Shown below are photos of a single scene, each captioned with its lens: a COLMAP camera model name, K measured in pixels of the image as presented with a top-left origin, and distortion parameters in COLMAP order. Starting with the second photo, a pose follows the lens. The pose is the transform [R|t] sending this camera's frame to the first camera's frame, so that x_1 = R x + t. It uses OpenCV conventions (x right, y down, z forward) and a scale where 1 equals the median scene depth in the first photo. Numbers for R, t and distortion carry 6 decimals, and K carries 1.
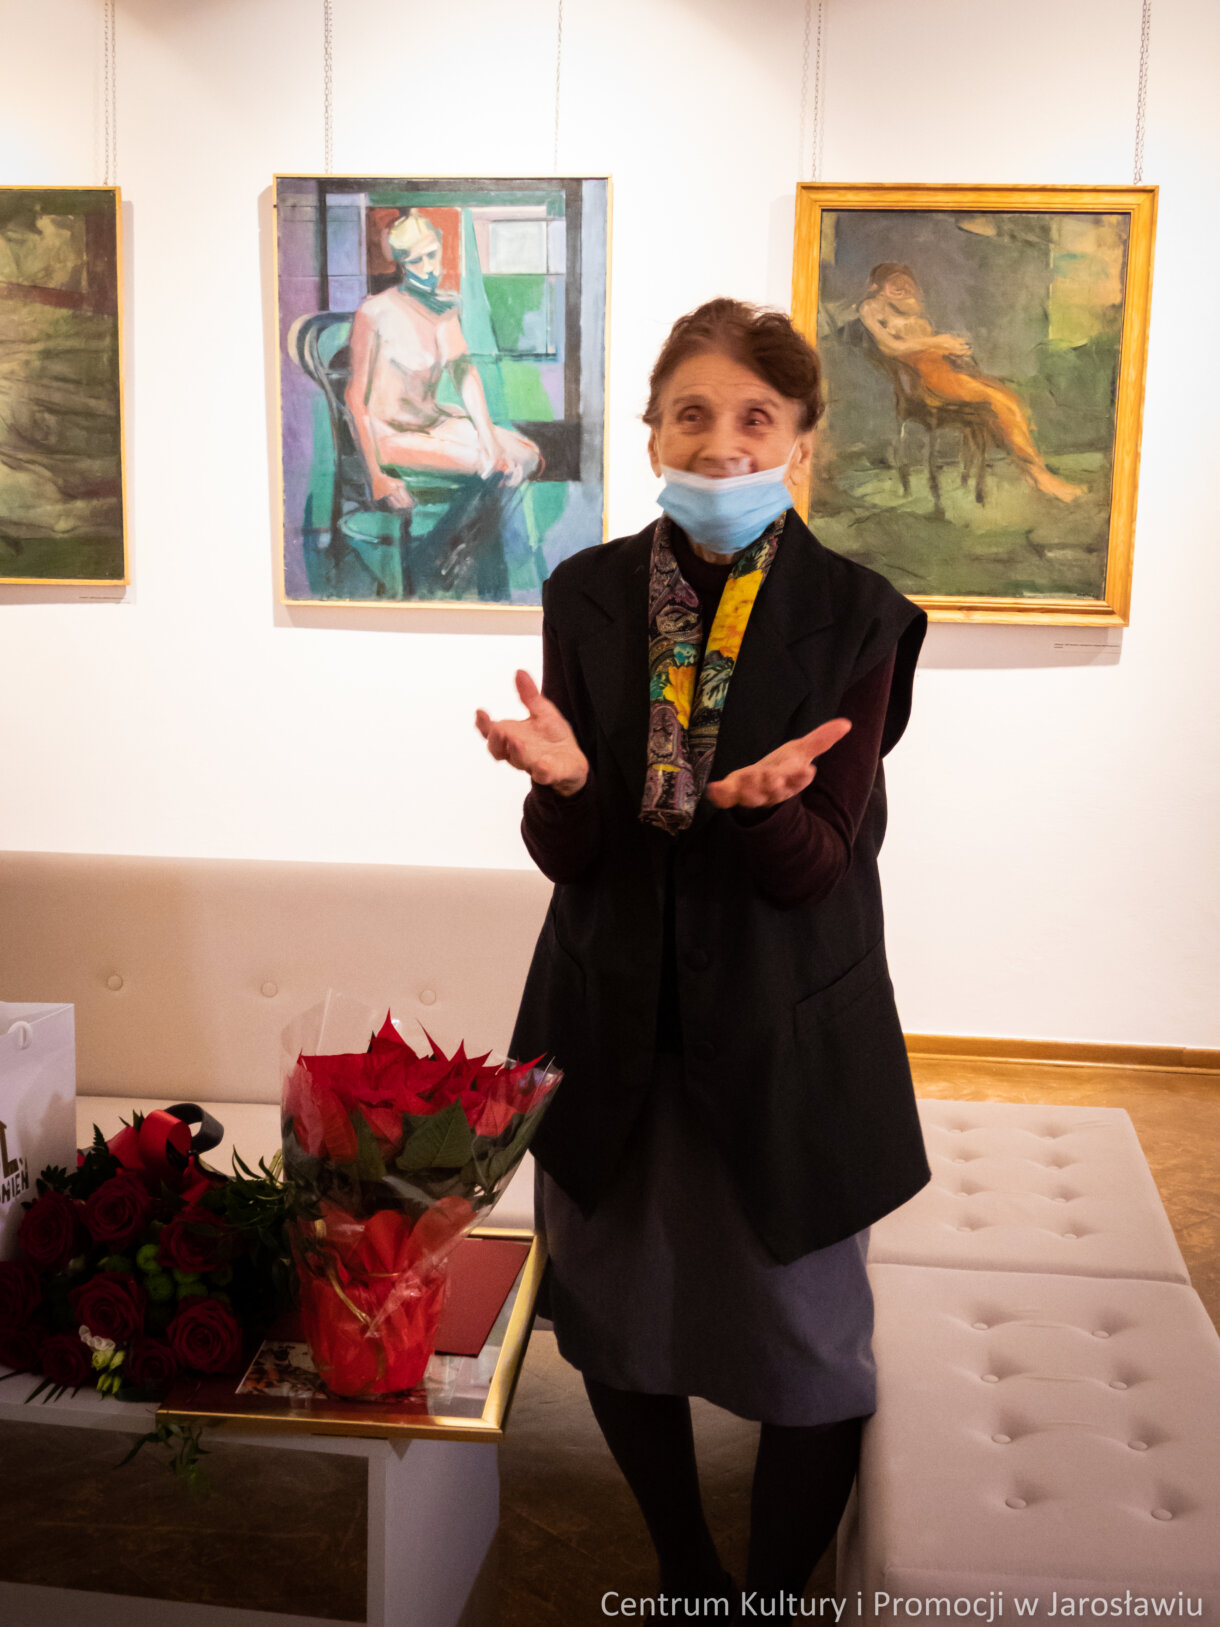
lens RADIAL K [[2121.5, 0, 621.2], [0, 2121.5, 811.9], [0, 0, 1]] dist [-0.016005, 0.000000]
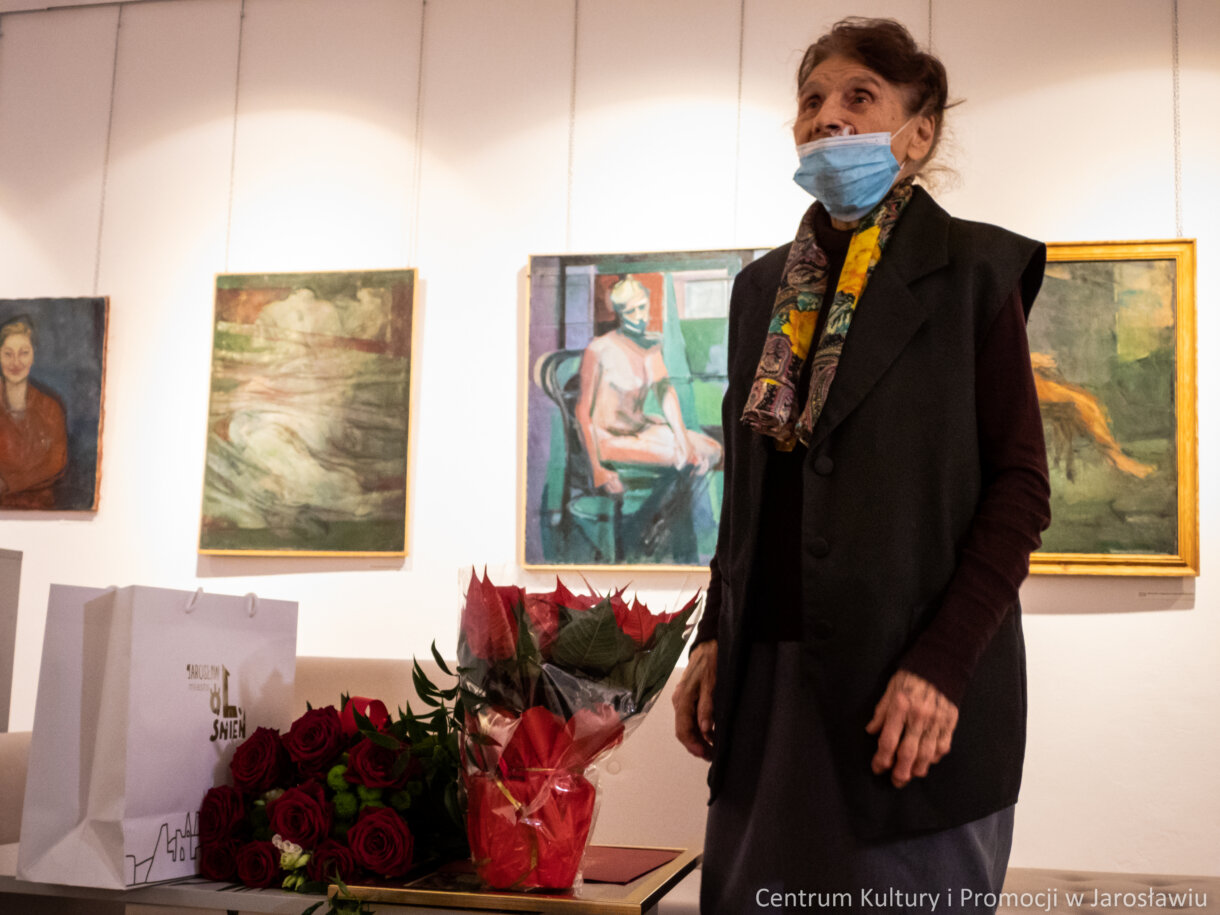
lens RADIAL K [[1590.8, 0, 619.0], [0, 1590.8, 458.3], [0, 0, 1]] dist [-0.016005, 0.000000]
pose [[0.993457, -0.008754, -0.113874, 0.010162], [-0.024559, 0.957359, -0.287854, 0.119858], [0.111538, 0.288768, 0.950880, 0.066477]]
